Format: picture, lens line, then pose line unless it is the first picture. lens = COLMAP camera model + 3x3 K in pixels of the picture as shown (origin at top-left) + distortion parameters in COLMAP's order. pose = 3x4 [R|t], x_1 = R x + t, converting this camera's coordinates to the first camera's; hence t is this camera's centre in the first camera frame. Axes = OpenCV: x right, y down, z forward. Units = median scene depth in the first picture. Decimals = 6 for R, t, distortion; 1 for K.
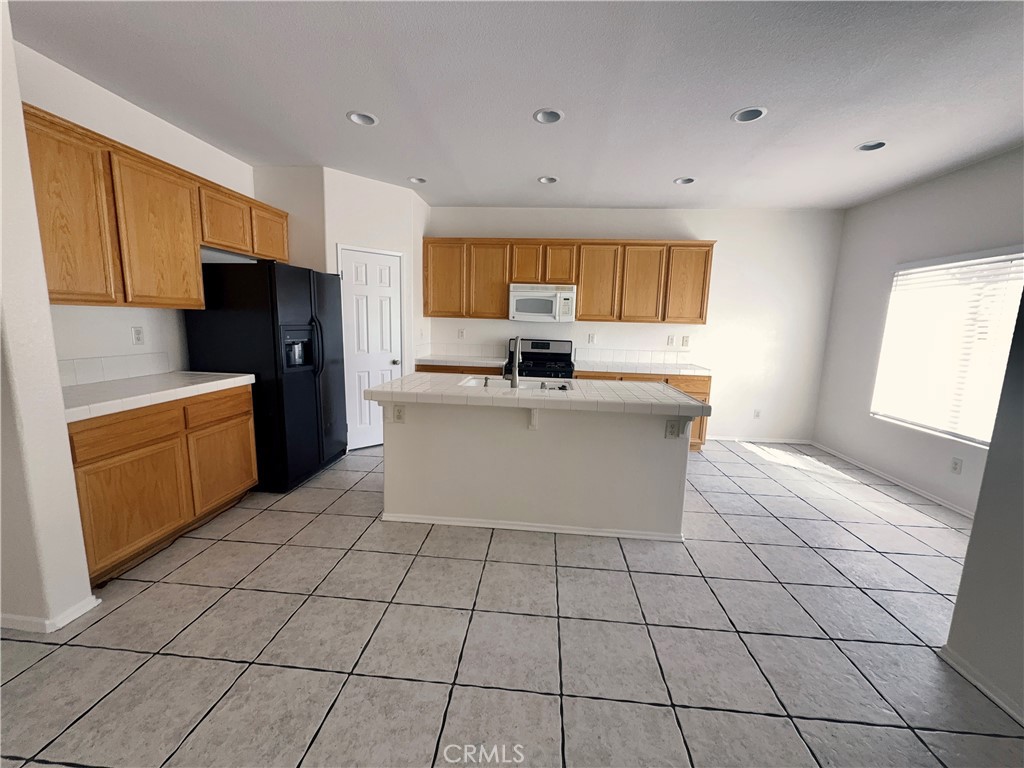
lens RADIAL K [[409.2, 0, 512.0], [0, 409.2, 384.0], [0, 0, 1]] dist [0.000448, 0.000326]
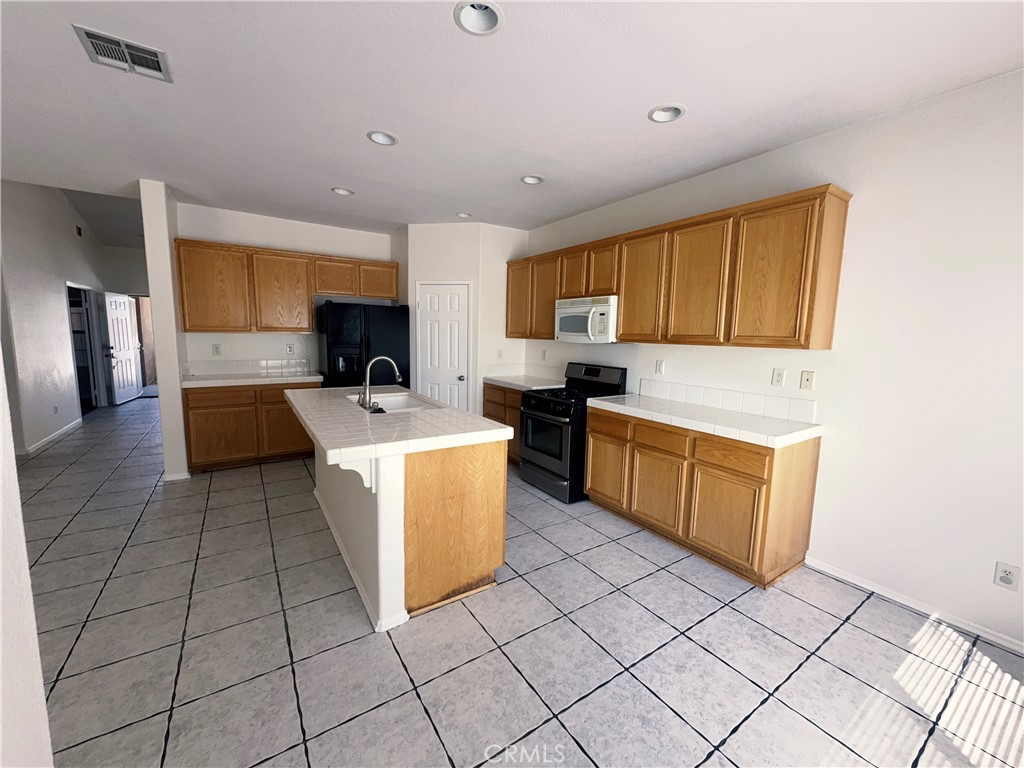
lens RADIAL K [[409.2, 0, 512.0], [0, 409.2, 384.0], [0, 0, 1]] dist [0.000448, 0.000326]
pose [[0.616978, 0.082733, -0.782620, 0.649060], [-0.123187, 0.992353, 0.007790, -0.060278], [0.777280, 0.091602, 0.622451, 0.393152]]
